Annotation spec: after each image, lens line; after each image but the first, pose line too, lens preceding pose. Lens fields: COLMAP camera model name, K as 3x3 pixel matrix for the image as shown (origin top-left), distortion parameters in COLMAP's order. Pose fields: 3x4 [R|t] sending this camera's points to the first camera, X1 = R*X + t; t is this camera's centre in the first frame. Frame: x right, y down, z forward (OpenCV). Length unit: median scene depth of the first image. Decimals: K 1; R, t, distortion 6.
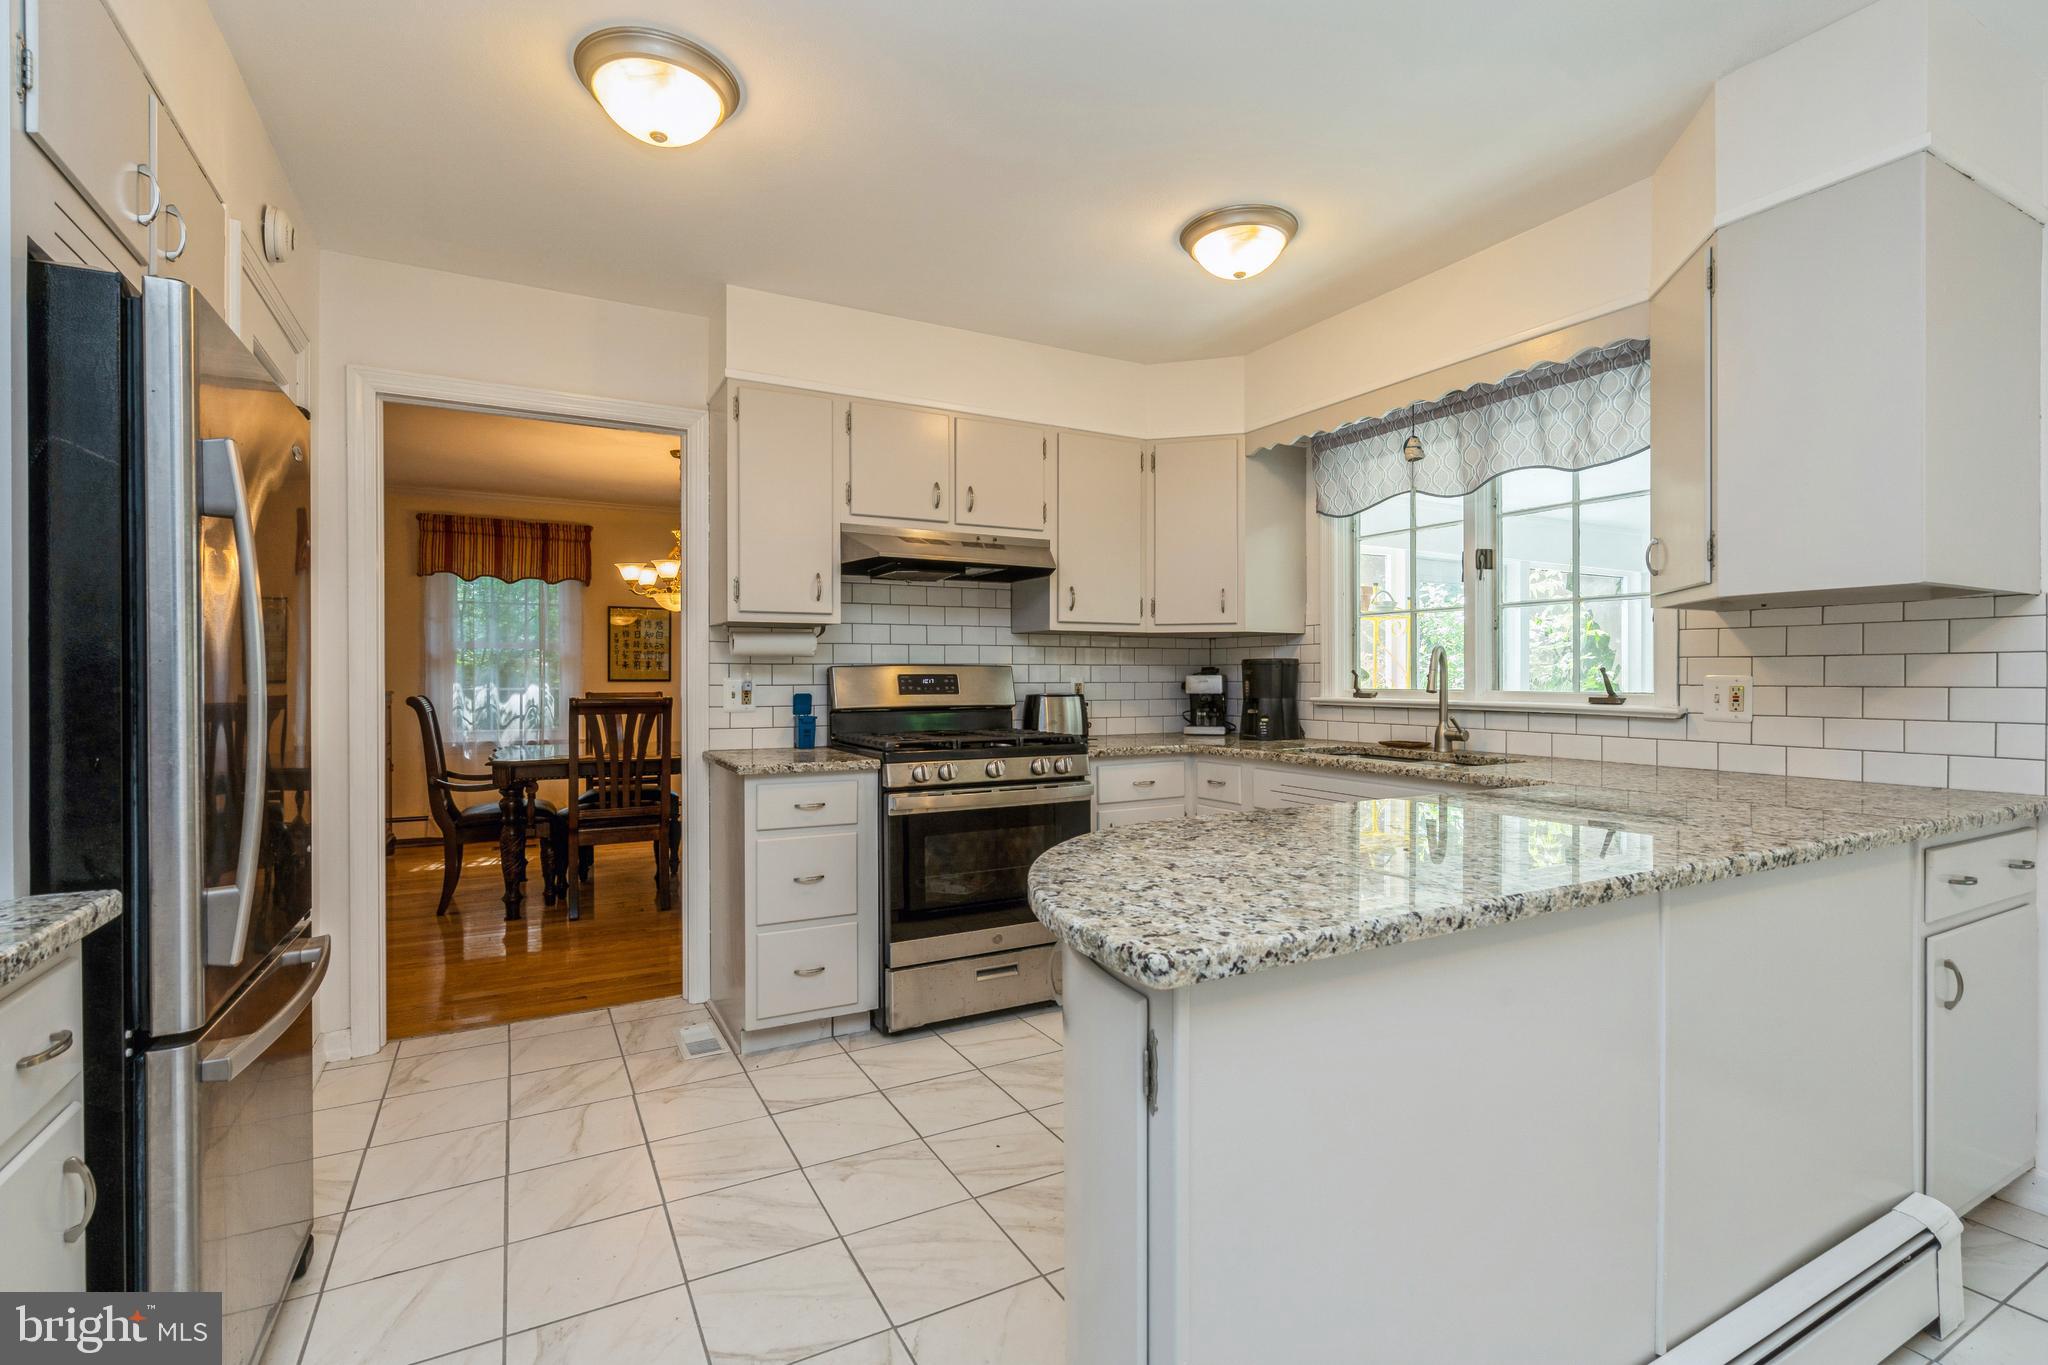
lens RADIAL K [[932.4, 0, 1023.0], [0, 932.4, 681.9], [0, 0, 1]] dist [-0.003006, 0.001431]
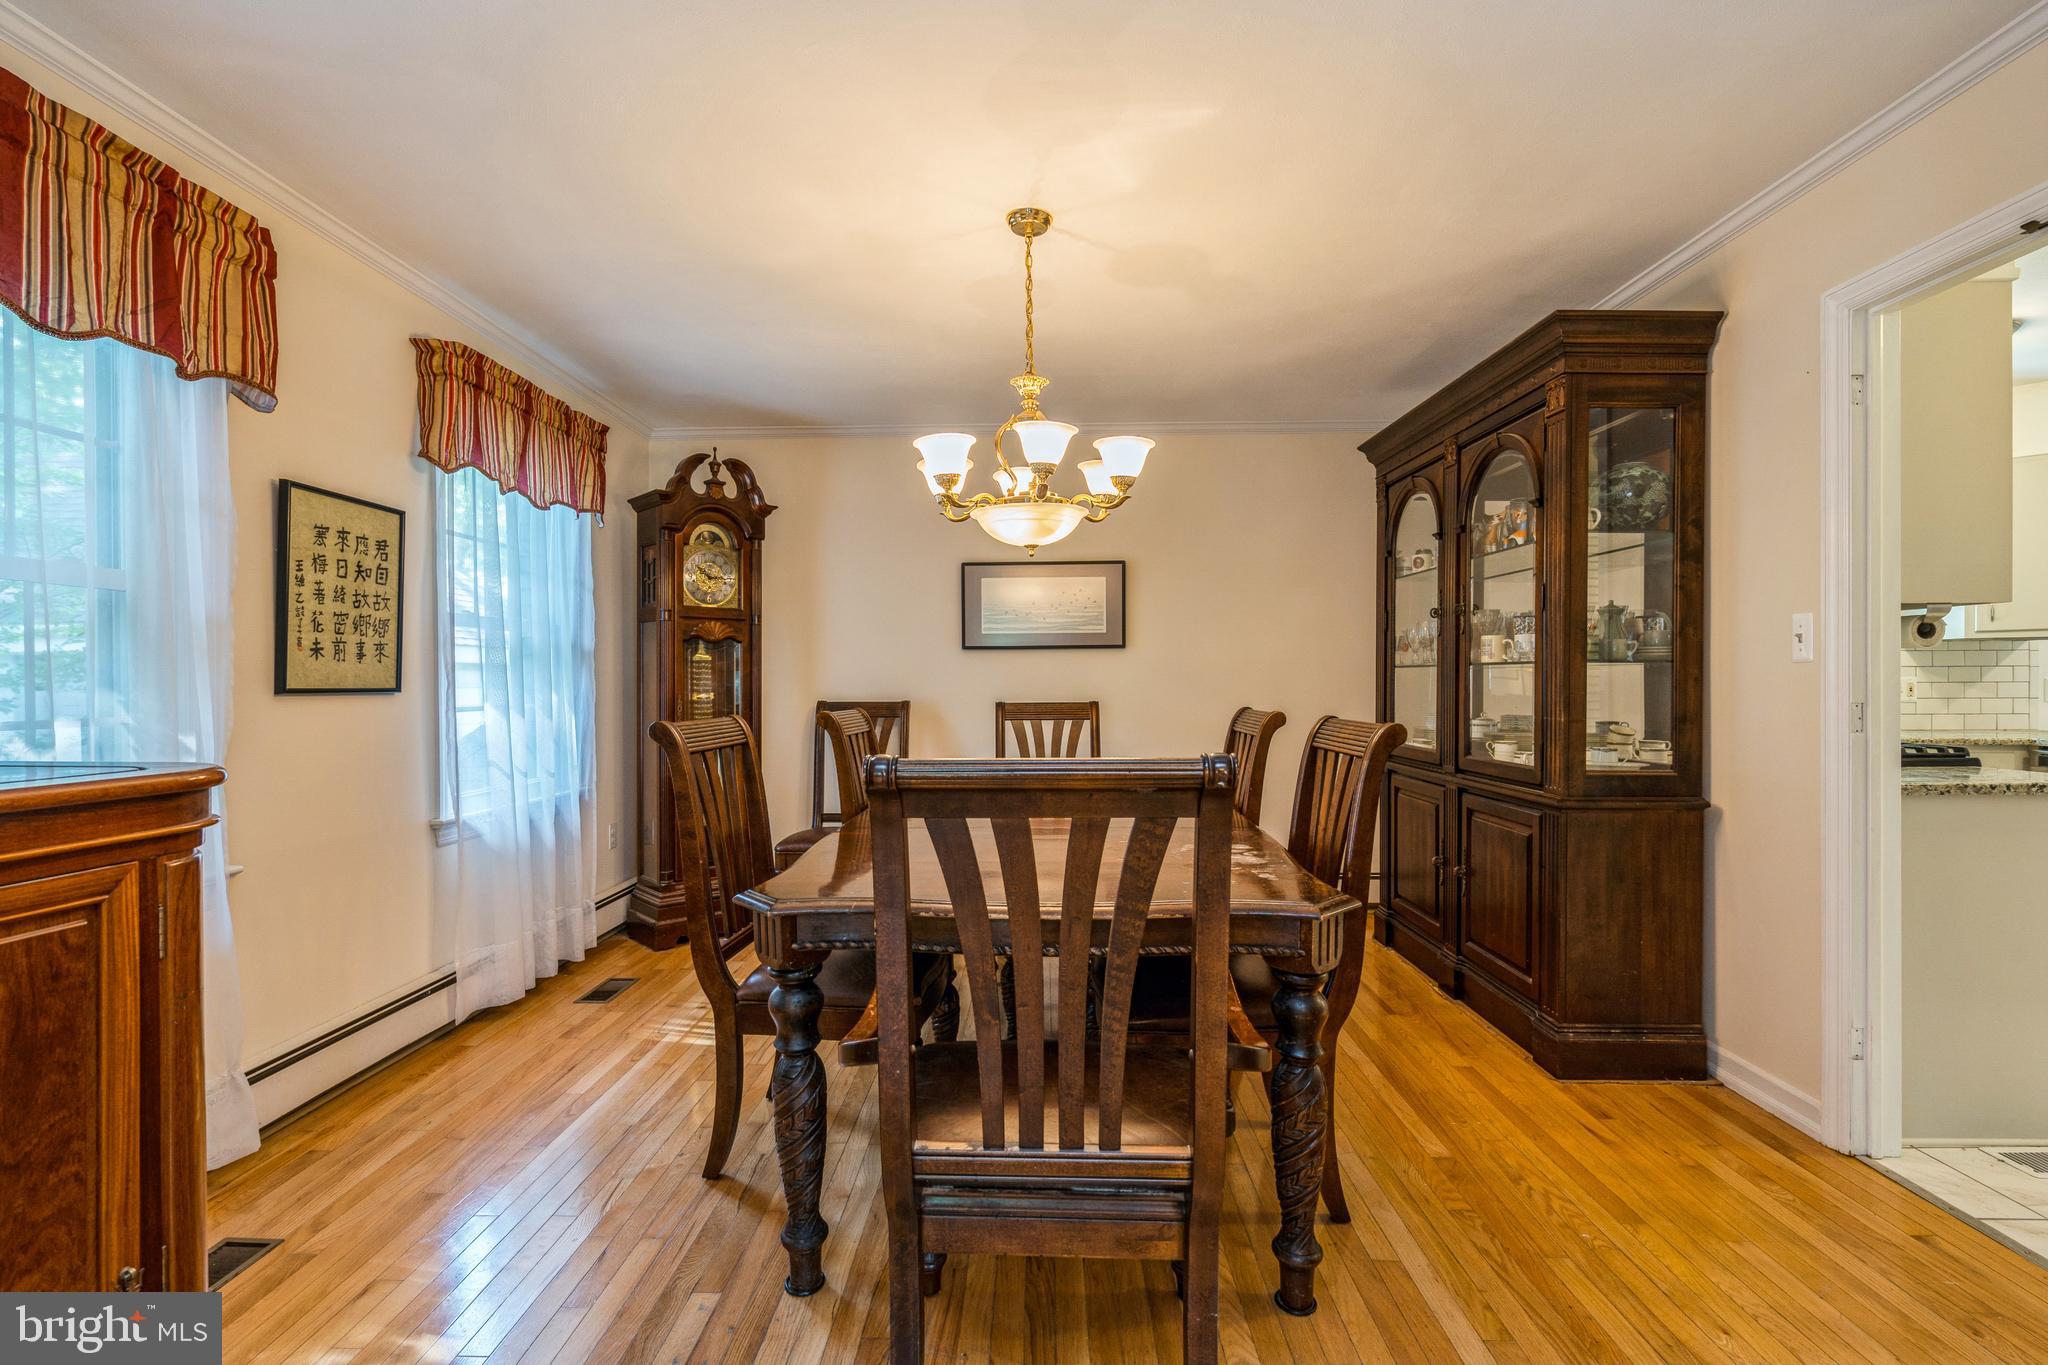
lens RADIAL K [[932.4, 0, 1020.2], [0, 932.4, 687.7], [0, 0, 1]] dist [-0.003006, 0.001431]
pose [[0.490172, -0.008071, 0.871588, -1.068185], [0.008059, 0.999956, 0.004728, -0.005188], [-0.871588, 0.004707, 0.490216, 1.031129]]
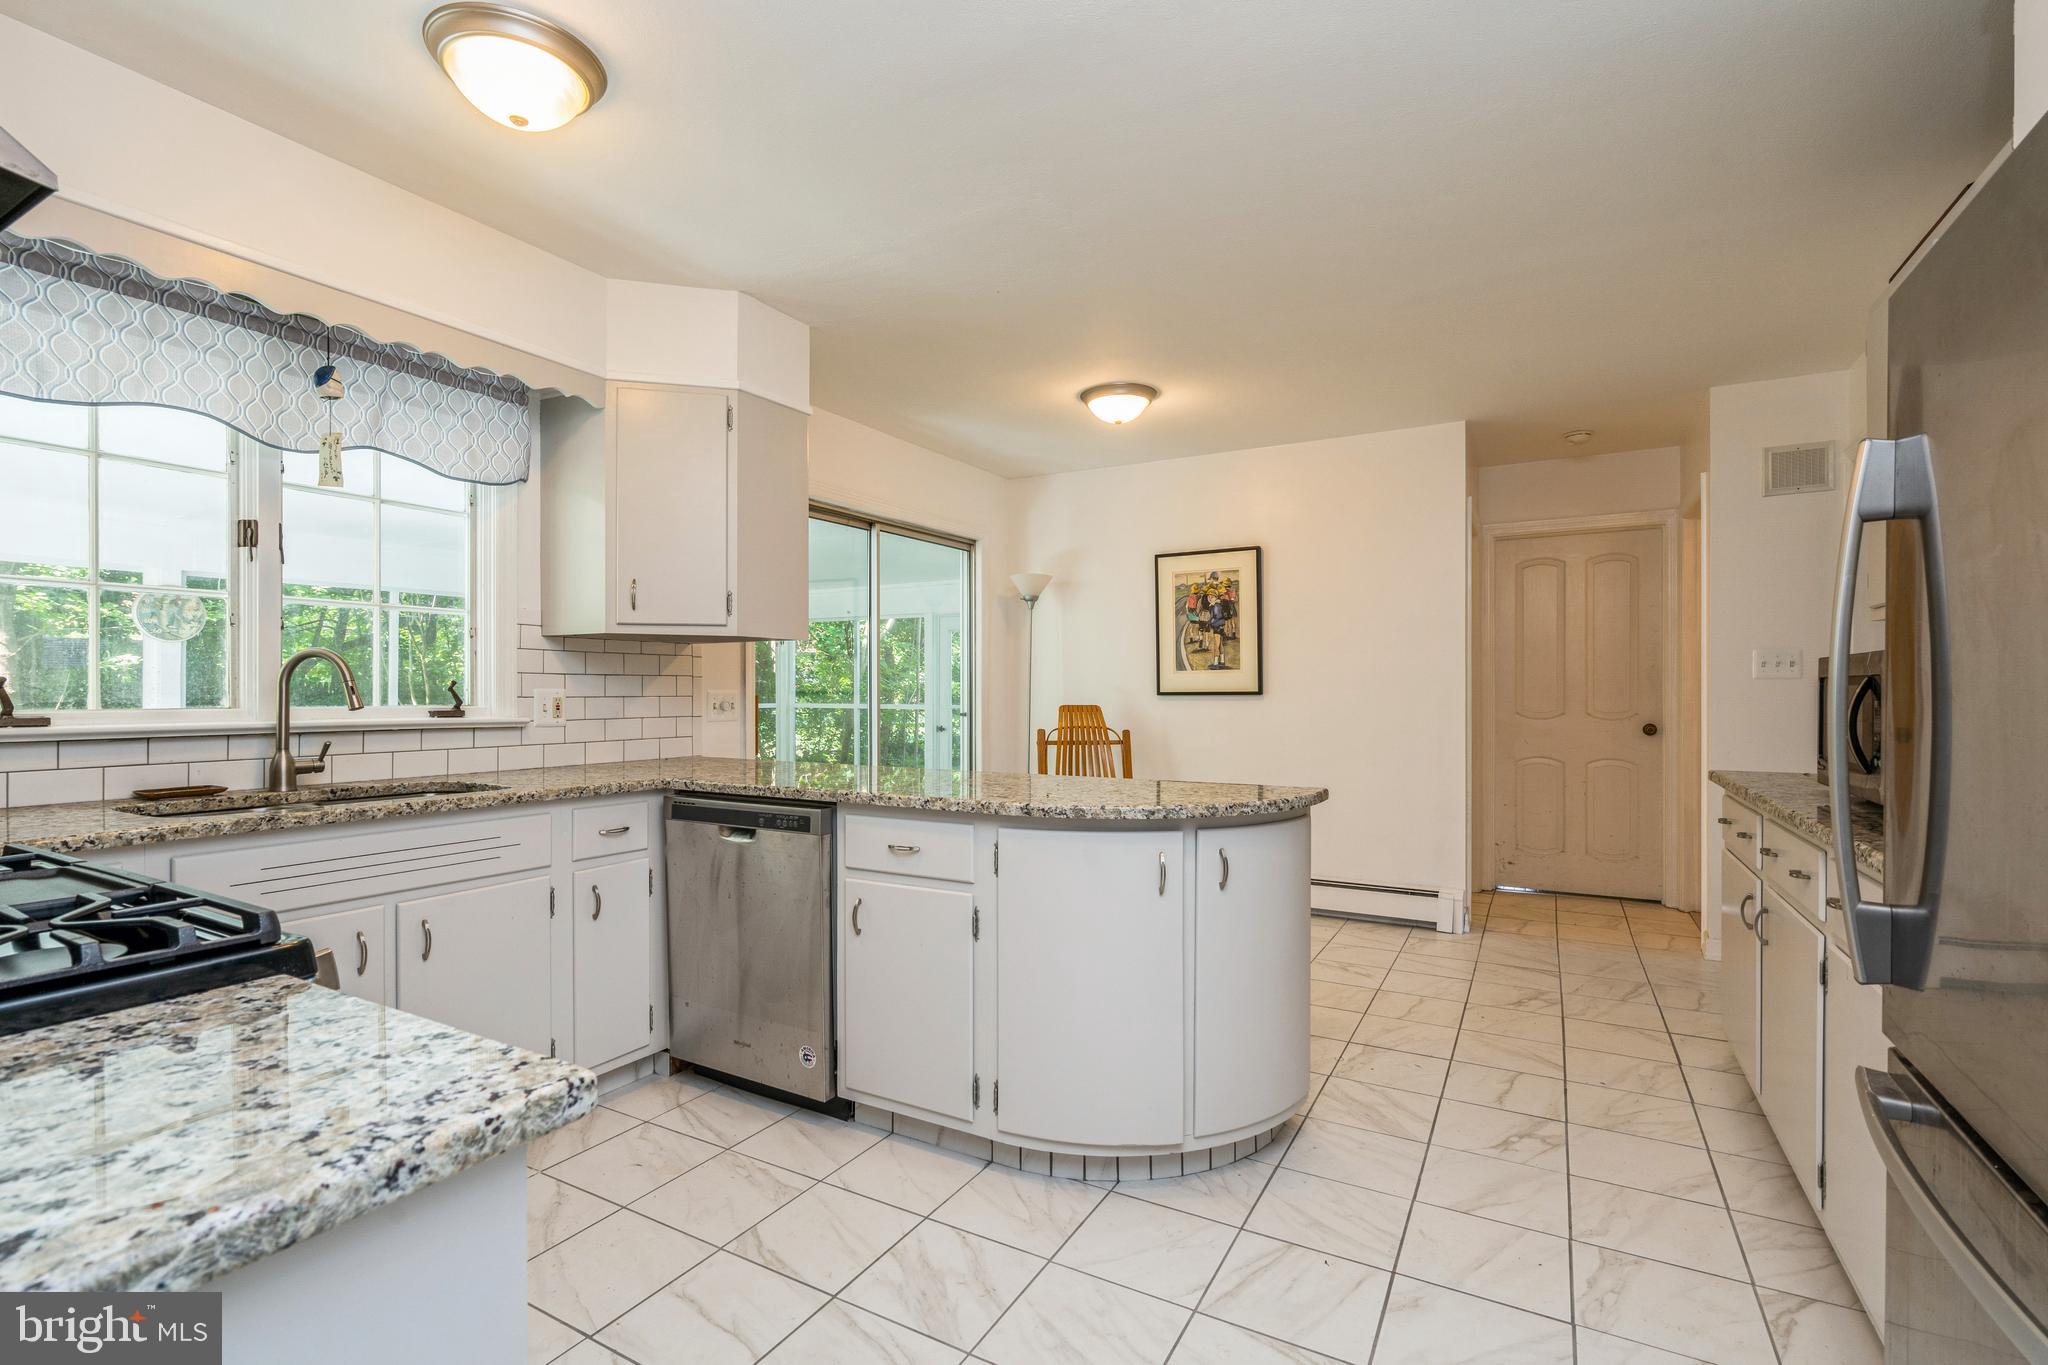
lens RADIAL K [[932.4, 0, 1013.5], [0, 932.4, 694.9], [0, 0, 1]] dist [-0.003006, 0.001431]
pose [[-0.526841, -0.002655, 0.849960, -0.383087], [0.003690, 0.999979, 0.005410, -0.002123], [-0.849956, 0.005986, -0.526820, 0.715799]]
